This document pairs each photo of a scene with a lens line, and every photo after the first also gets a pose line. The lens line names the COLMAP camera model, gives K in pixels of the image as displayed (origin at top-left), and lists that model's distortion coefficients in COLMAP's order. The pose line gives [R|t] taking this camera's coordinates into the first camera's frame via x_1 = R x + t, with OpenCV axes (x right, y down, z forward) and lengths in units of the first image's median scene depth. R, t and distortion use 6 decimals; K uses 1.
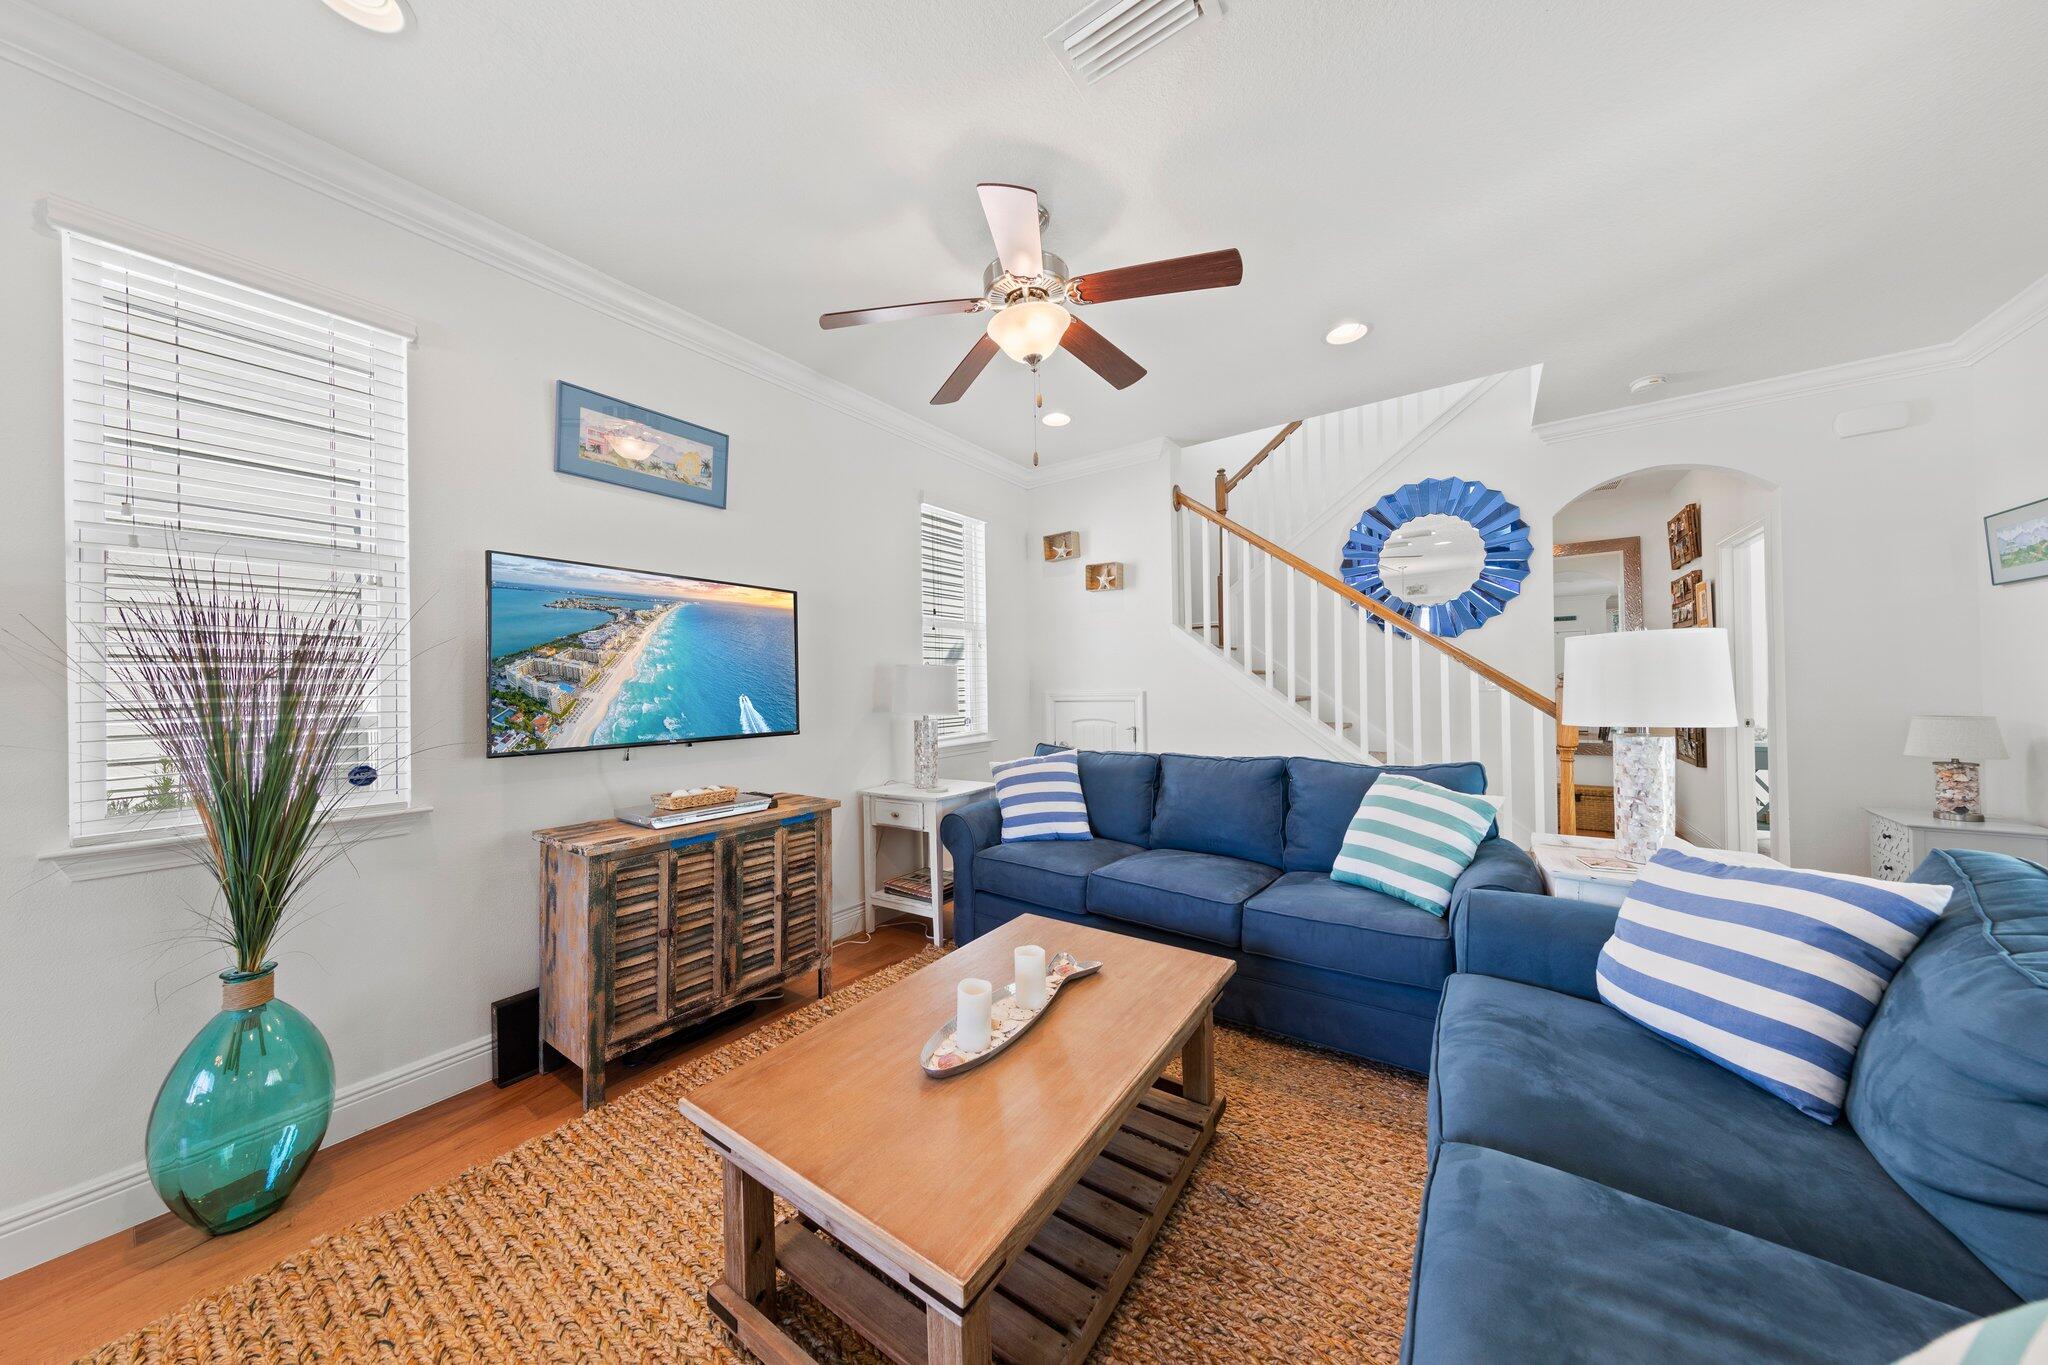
lens RADIAL K [[642.7, 0, 1028.4], [0, 642.7, 688.4], [0, 0, 1]] dist [0.002005, 0.000096]
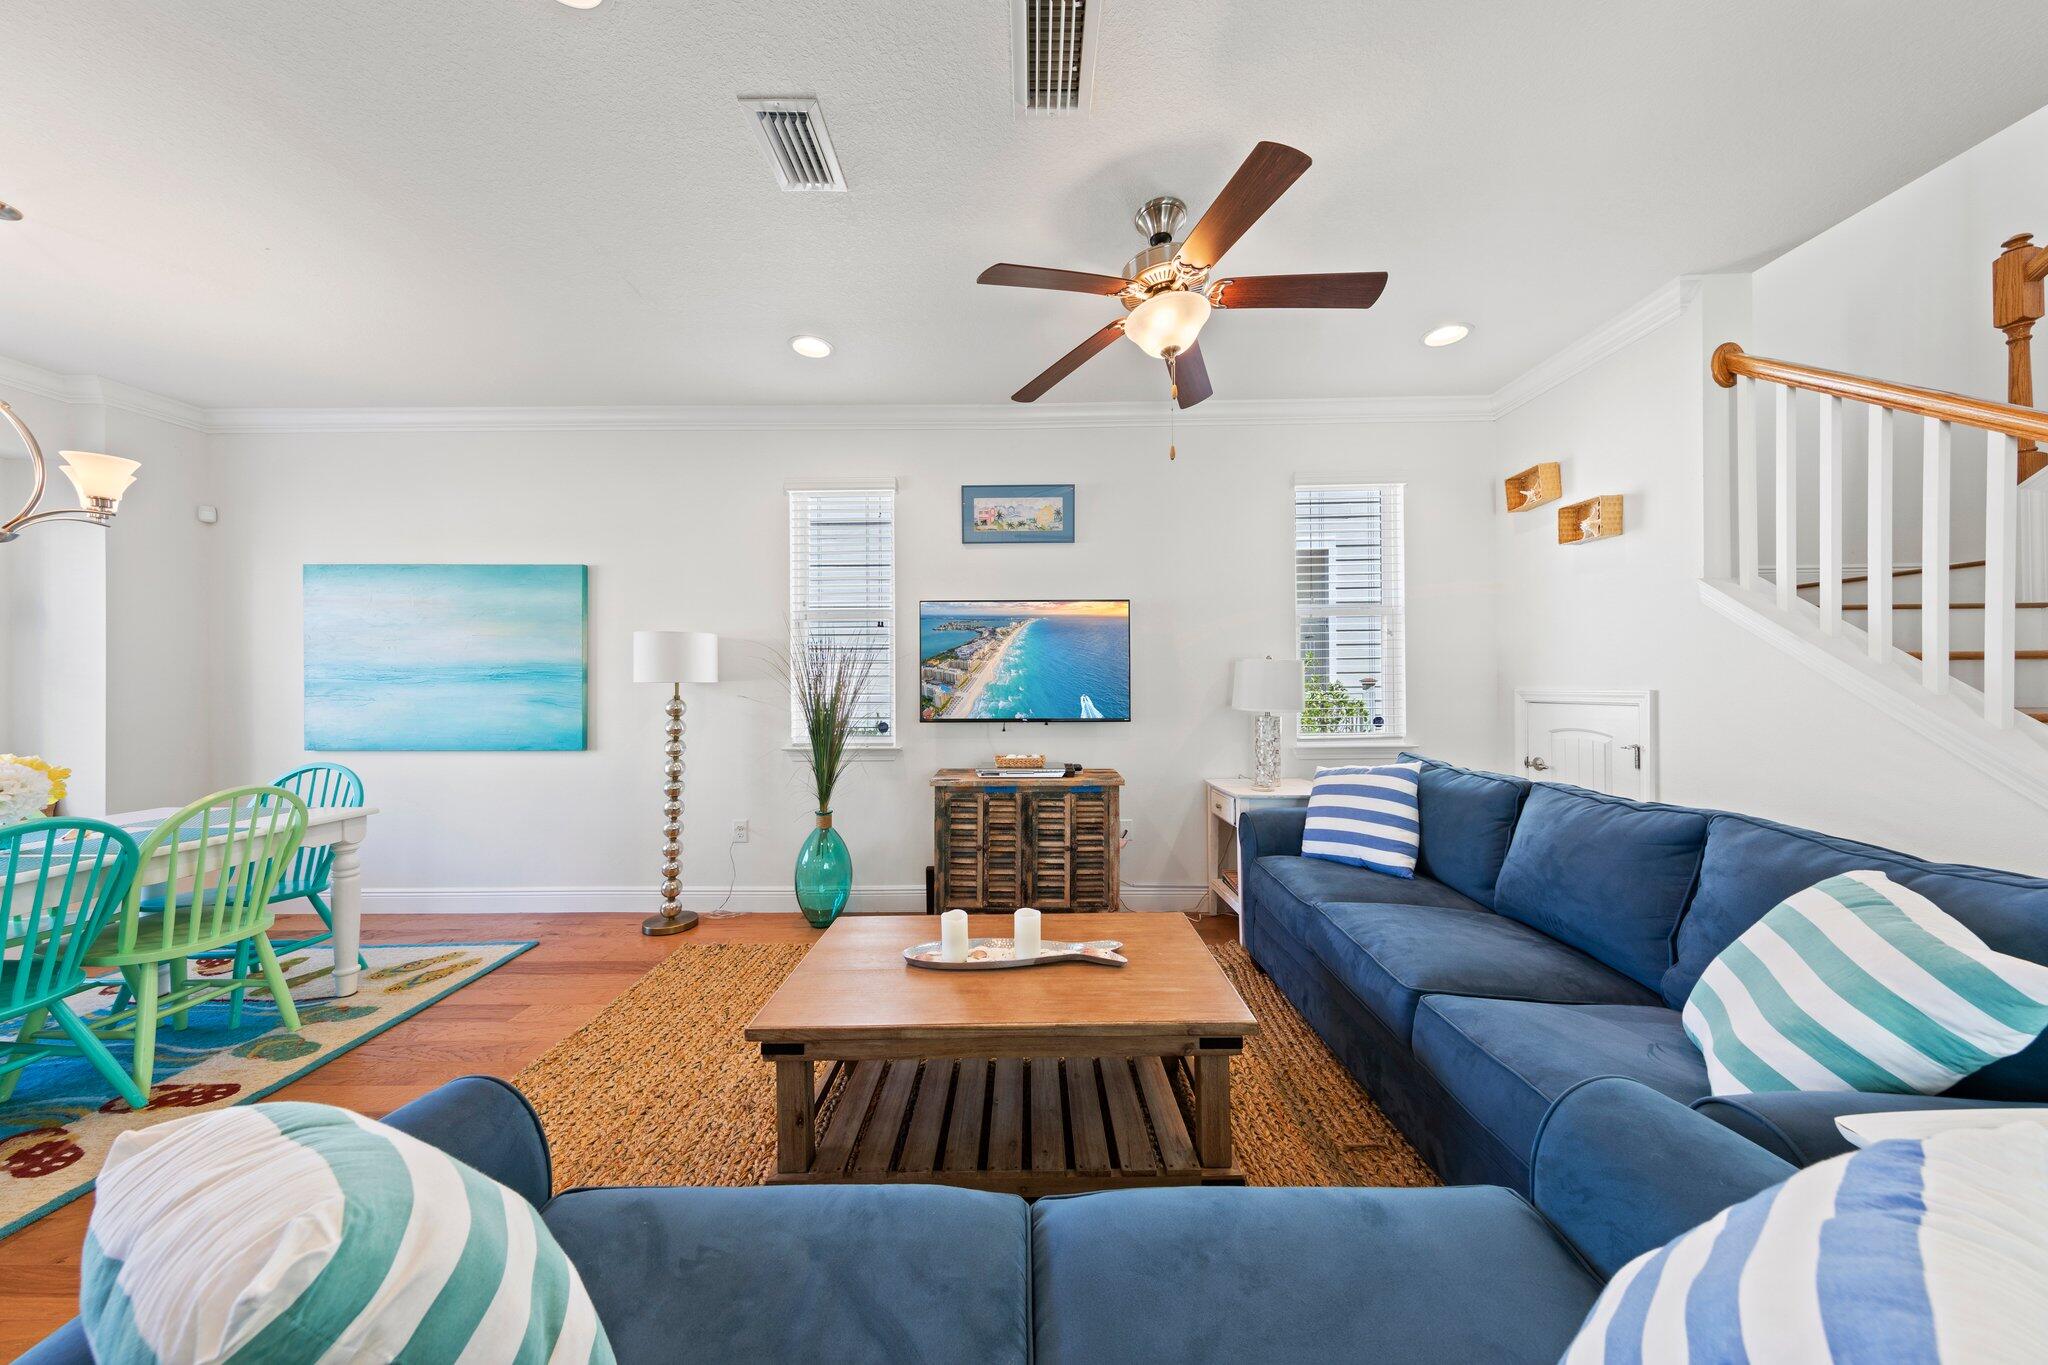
lens RADIAL K [[642.7, 0, 1028.4], [0, 642.7, 688.4], [0, 0, 1]] dist [0.002005, 0.000096]
pose [[0.566424, 0.016093, -0.823957, 0.631649], [-0.004270, 0.999853, 0.016593, -0.009876], [0.824103, -0.005880, 0.566410, 0.230828]]
